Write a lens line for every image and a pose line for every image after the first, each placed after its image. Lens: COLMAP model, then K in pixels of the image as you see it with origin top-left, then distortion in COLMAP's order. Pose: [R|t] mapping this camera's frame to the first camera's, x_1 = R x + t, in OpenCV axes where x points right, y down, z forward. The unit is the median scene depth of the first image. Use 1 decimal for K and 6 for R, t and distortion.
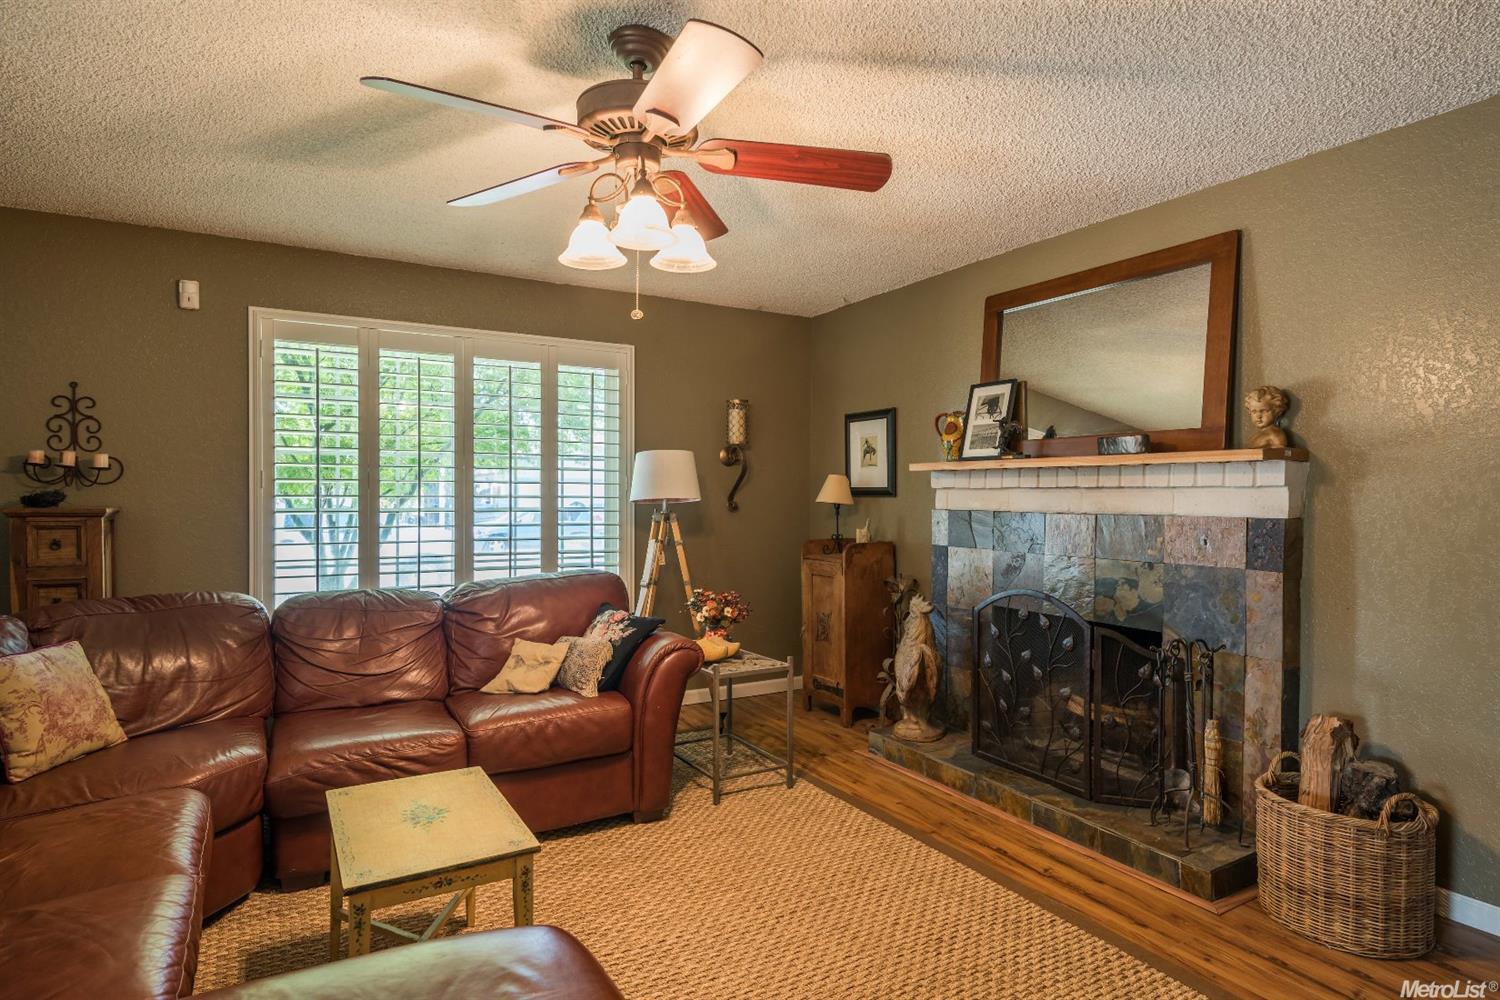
lens RADIAL K [[829.8, 0, 746.7], [0, 829.8, 496.4], [0, 0, 1]] dist [0.008921, -0.004826]
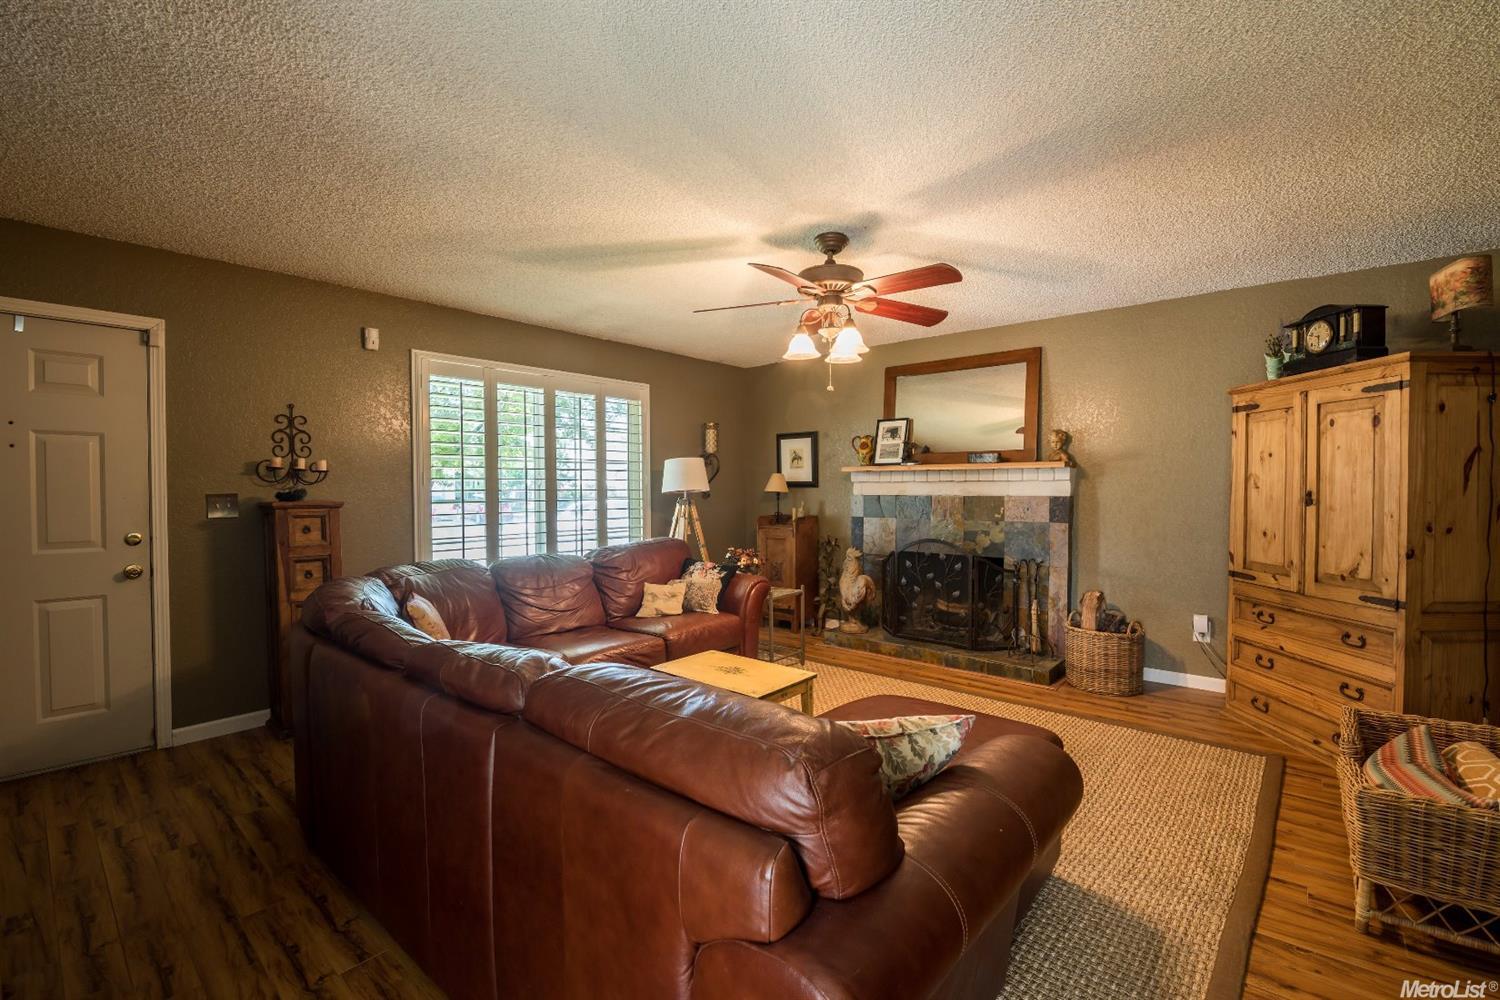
lens RADIAL K [[652.3, 0, 752.0], [0, 652.3, 502.7], [0, 0, 1]] dist [-0.001961, 0.000070]
pose [[0.945095, -0.016638, 0.326371, -0.489585], [0.009526, 0.999681, 0.023377, -0.001728], [-0.326656, -0.018985, 0.944953, -0.194939]]
